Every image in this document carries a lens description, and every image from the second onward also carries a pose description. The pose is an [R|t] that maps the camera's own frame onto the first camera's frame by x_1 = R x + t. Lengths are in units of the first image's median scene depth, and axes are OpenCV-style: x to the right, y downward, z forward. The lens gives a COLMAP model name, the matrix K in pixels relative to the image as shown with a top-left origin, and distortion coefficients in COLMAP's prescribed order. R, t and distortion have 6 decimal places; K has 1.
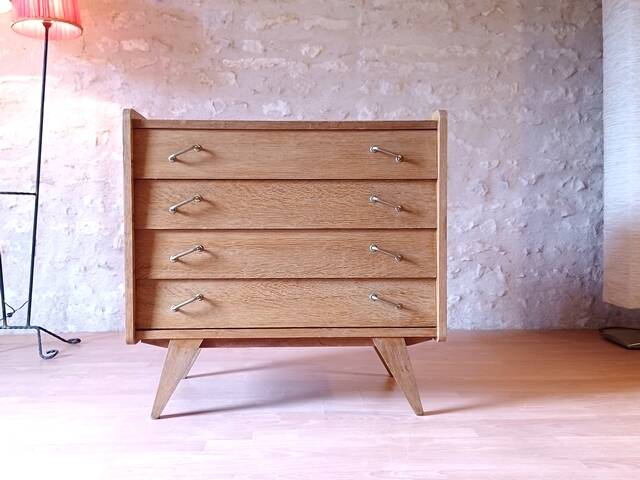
lens RADIAL K [[620.4, 0, 309.0], [0, 620.4, 237.6], [0, 0, 1]] dist [0.098980, -0.158461]
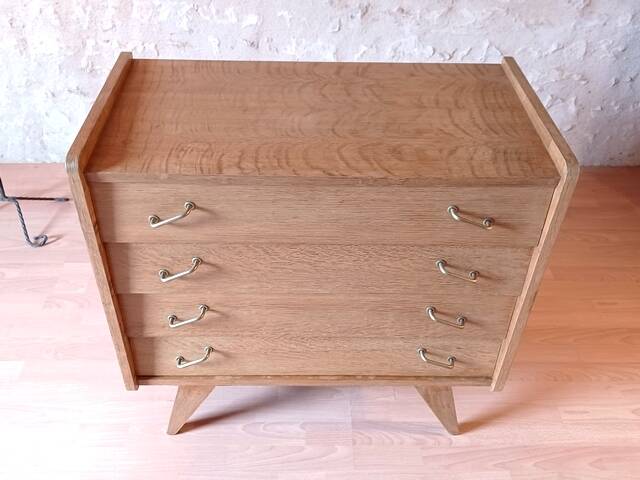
lens RADIAL K [[620.4, 0, 309.0], [0, 620.4, 237.6], [0, 0, 1]] dist [0.098980, -0.158461]
pose [[0.999621, 0.027370, 0.003004, -0.051115], [-0.023321, 0.783598, 0.620830, -0.527965], [0.014639, -0.620665, 0.783940, 0.451805]]
